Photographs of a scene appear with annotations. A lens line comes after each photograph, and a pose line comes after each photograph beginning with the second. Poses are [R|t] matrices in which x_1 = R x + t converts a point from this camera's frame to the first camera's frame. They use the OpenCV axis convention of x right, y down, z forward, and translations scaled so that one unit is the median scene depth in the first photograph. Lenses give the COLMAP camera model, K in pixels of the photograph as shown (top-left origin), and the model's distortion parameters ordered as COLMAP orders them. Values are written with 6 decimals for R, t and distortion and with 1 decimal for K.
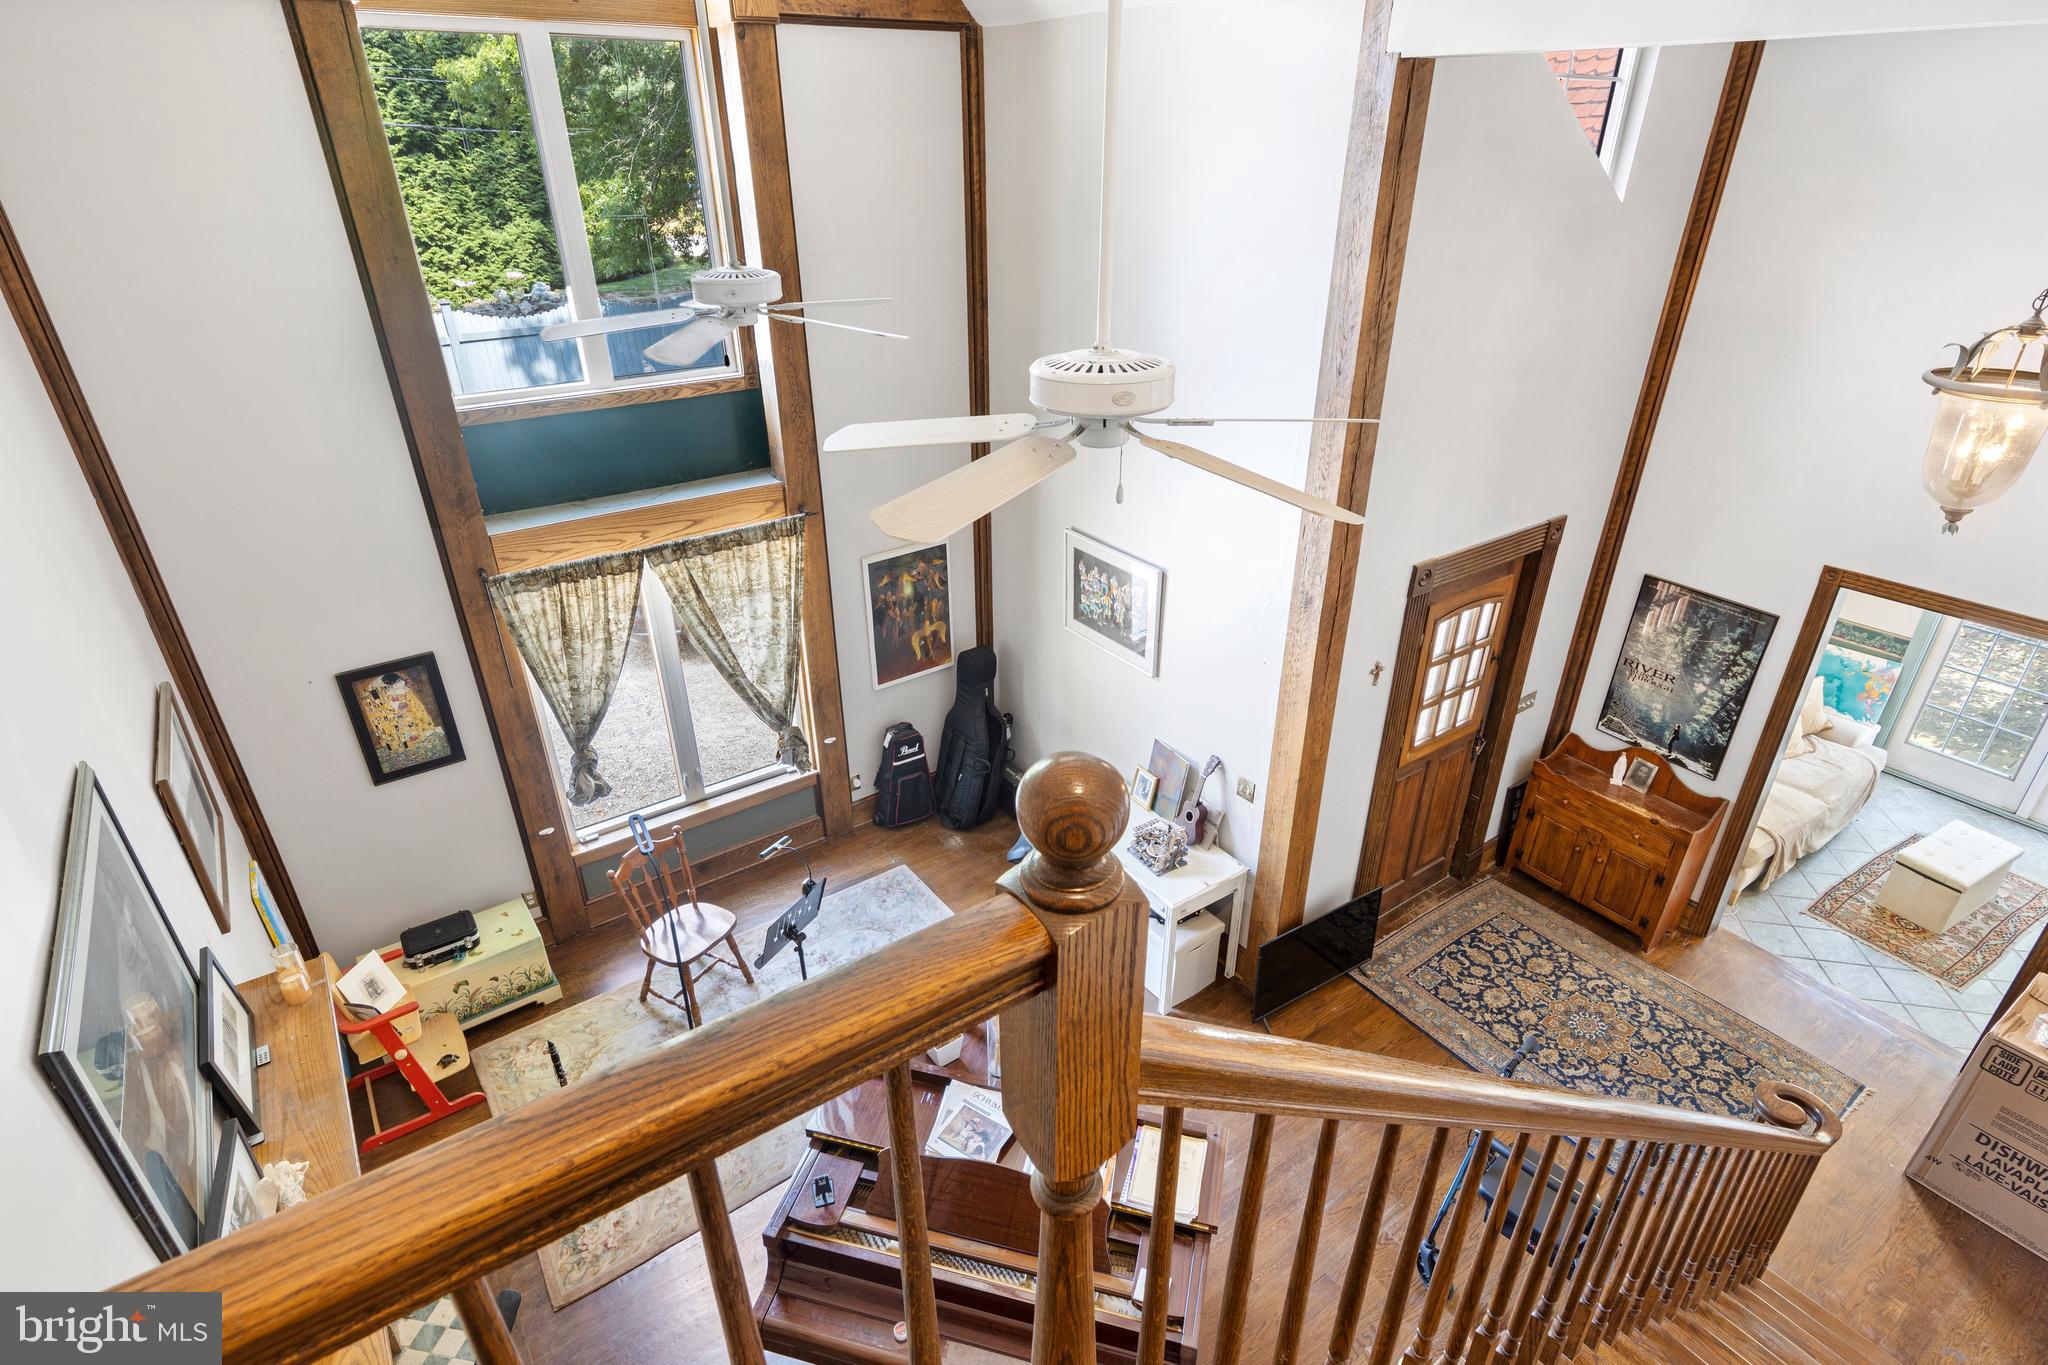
lens RADIAL K [[1047.6, 0, 1025.3], [0, 1047.6, 682.8], [0, 0, 1]] dist [0.015114, -0.004623]
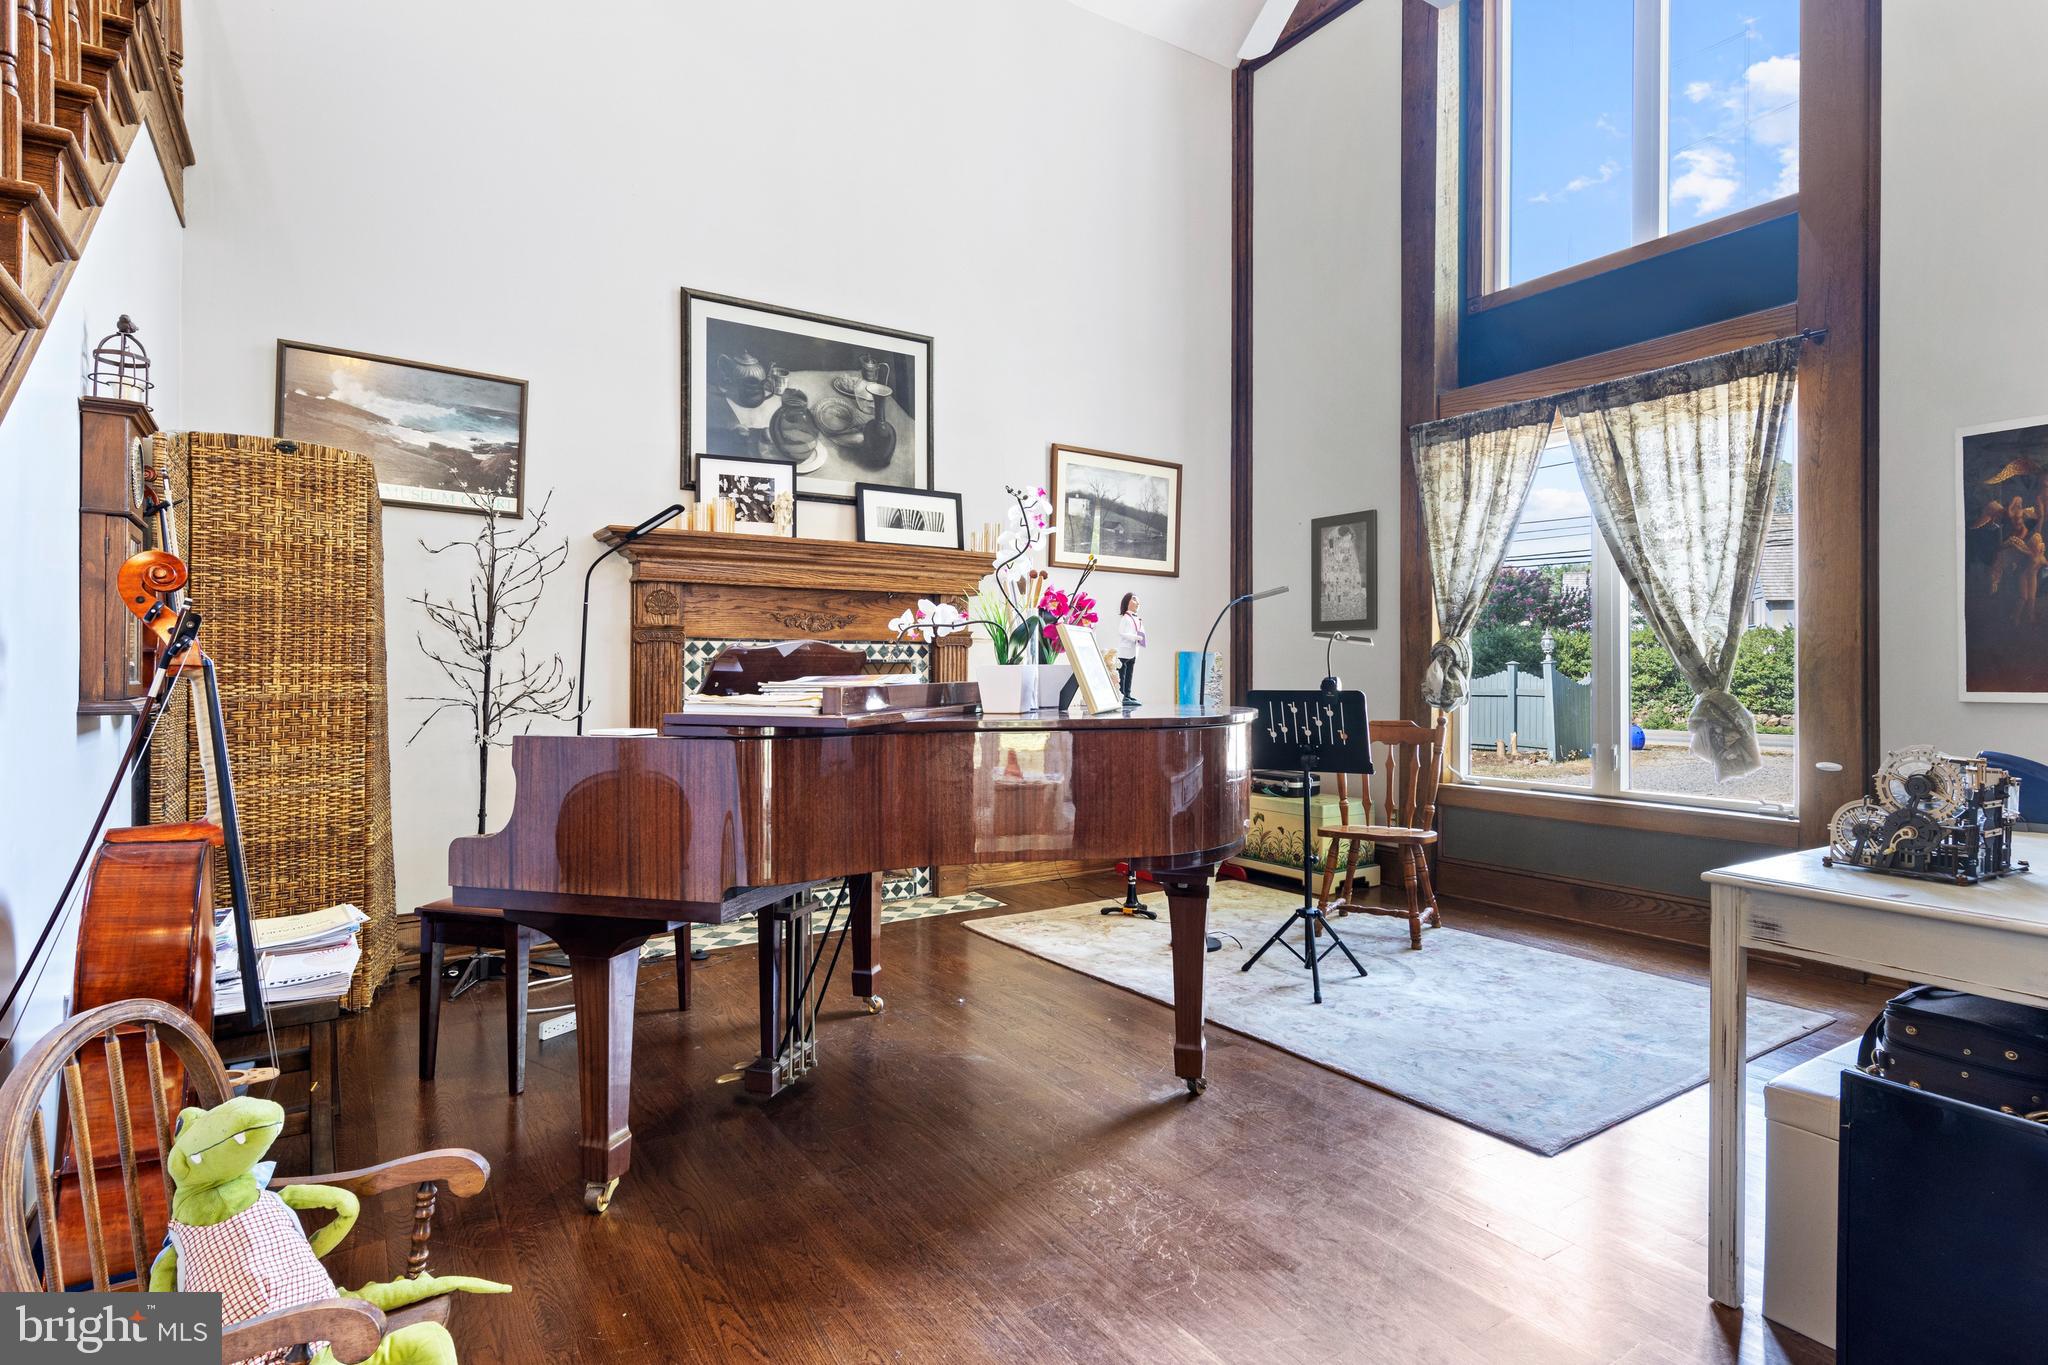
lens RADIAL K [[1047.6, 0, 1017.7], [0, 1047.6, 670.4], [0, 0, 1]] dist [0.015114, -0.004623]
pose [[-0.035160, 0.005940, -0.999364, 0.476096], [-0.470803, 0.881969, 0.021807, 0.243024], [0.881538, 0.471270, -0.028213, 0.735096]]
